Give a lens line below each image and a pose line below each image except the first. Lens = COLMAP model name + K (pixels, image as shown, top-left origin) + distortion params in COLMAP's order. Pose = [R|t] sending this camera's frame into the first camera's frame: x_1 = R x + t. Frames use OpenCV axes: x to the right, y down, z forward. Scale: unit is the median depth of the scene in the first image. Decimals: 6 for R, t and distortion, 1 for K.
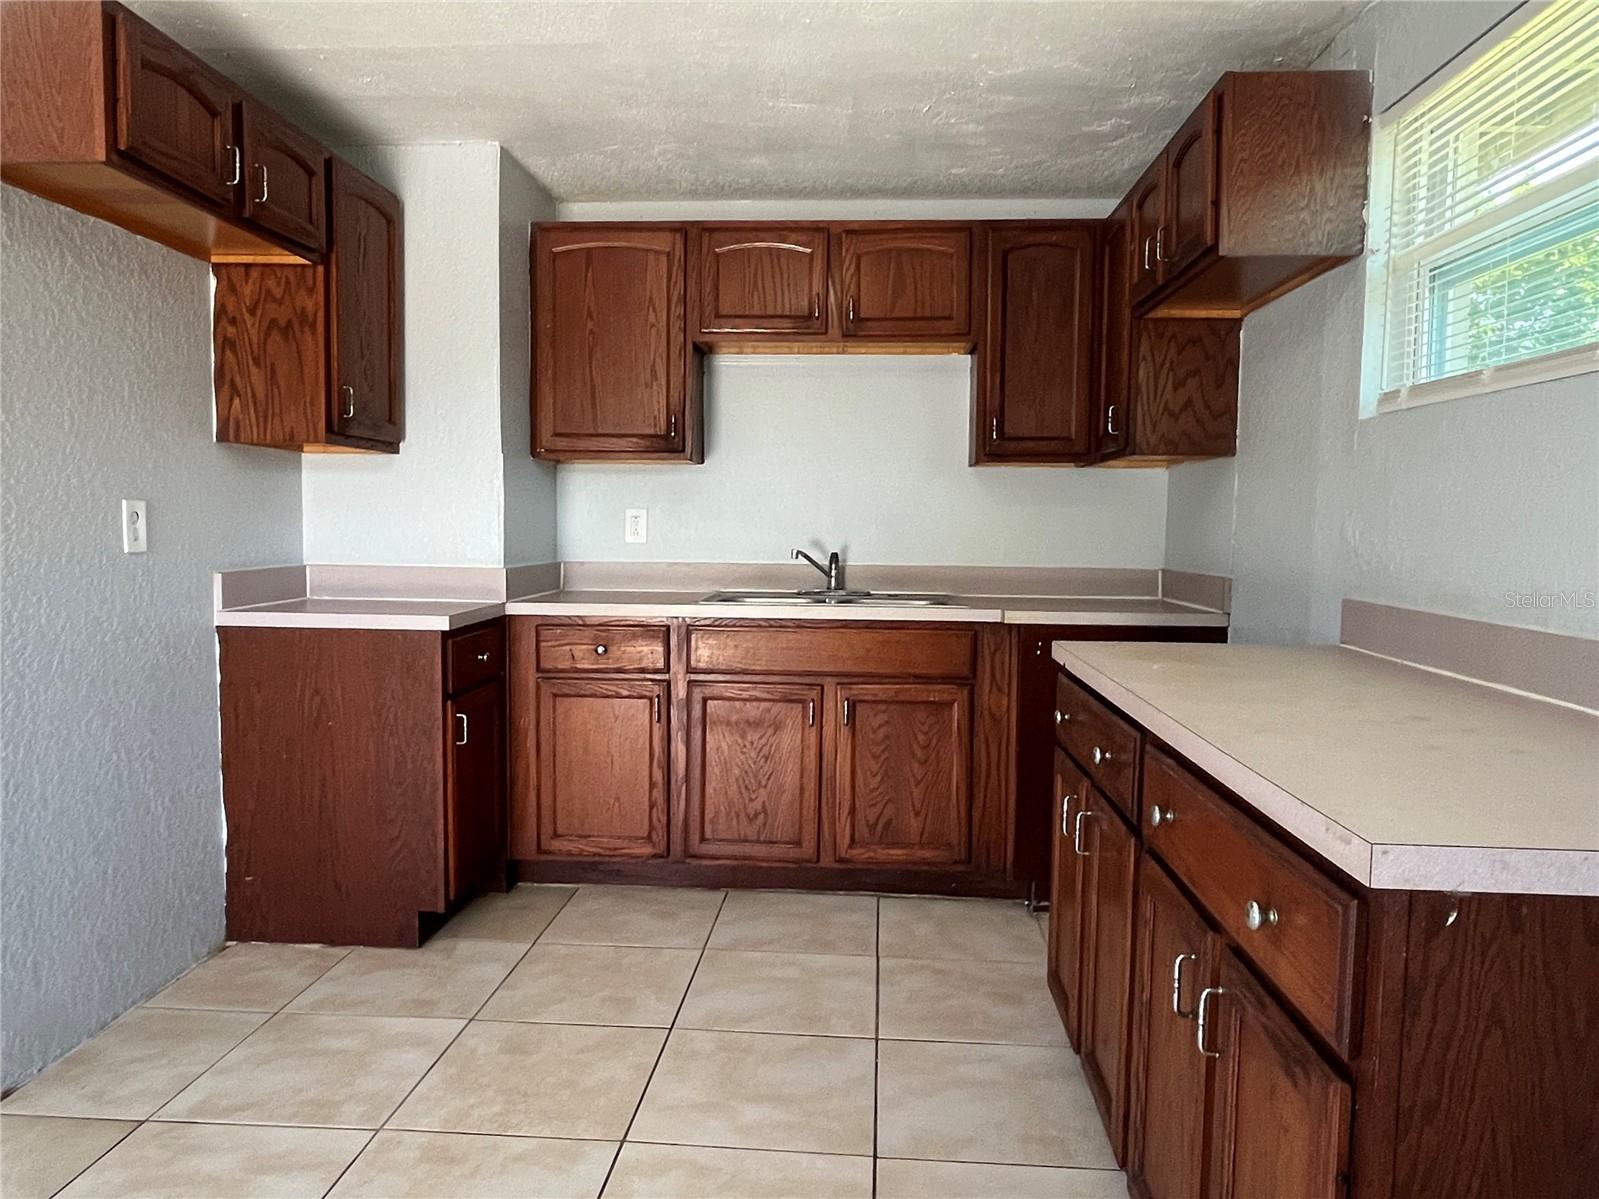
lens RADIAL K [[1123.7, 0, 799.5], [0, 1123.7, 599.5], [0, 0, 1]] dist [-0.005967, -0.001535]
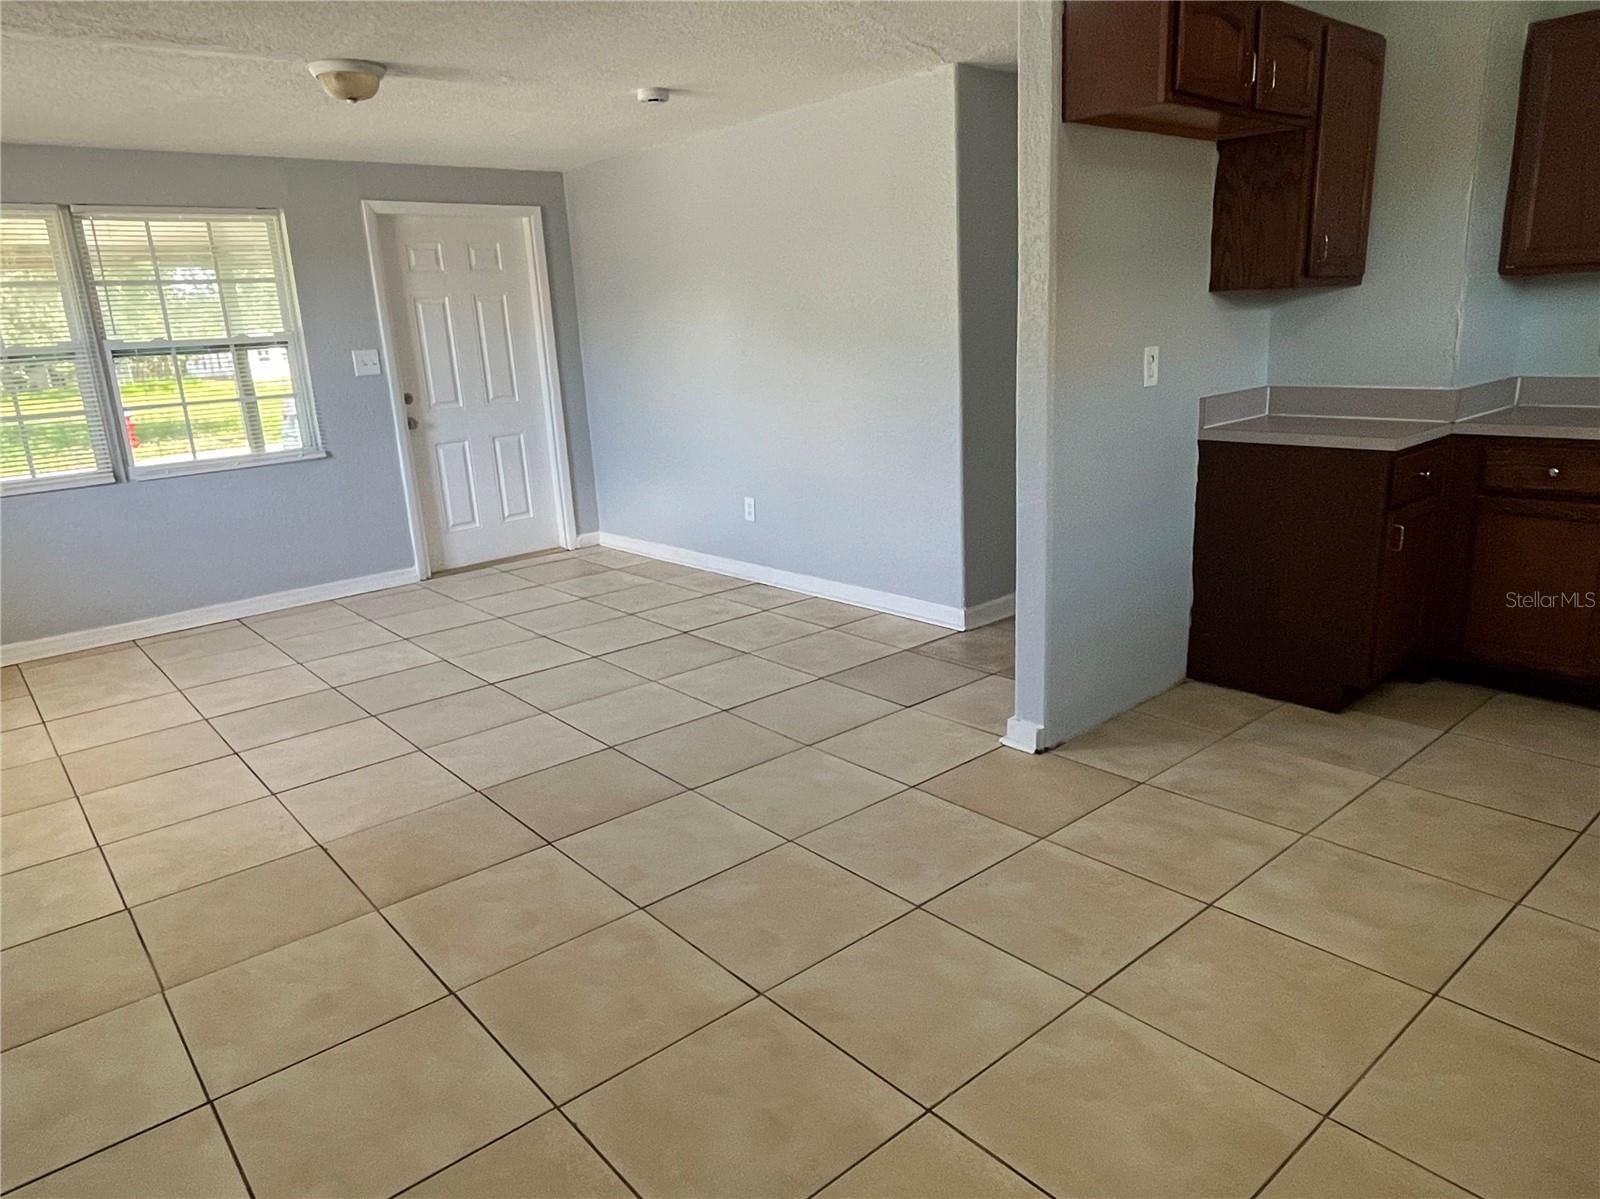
lens RADIAL K [[1062.0, 0, 800.0], [0, 1062.0, 599.5], [0, 0, 1]] dist [0.002944, 0.000347]
pose [[0.707052, 0.139425, -0.693281, 0.029085], [0.001369, 0.980099, 0.198503, -0.040783], [0.707160, -0.141301, 0.692790, -0.201028]]
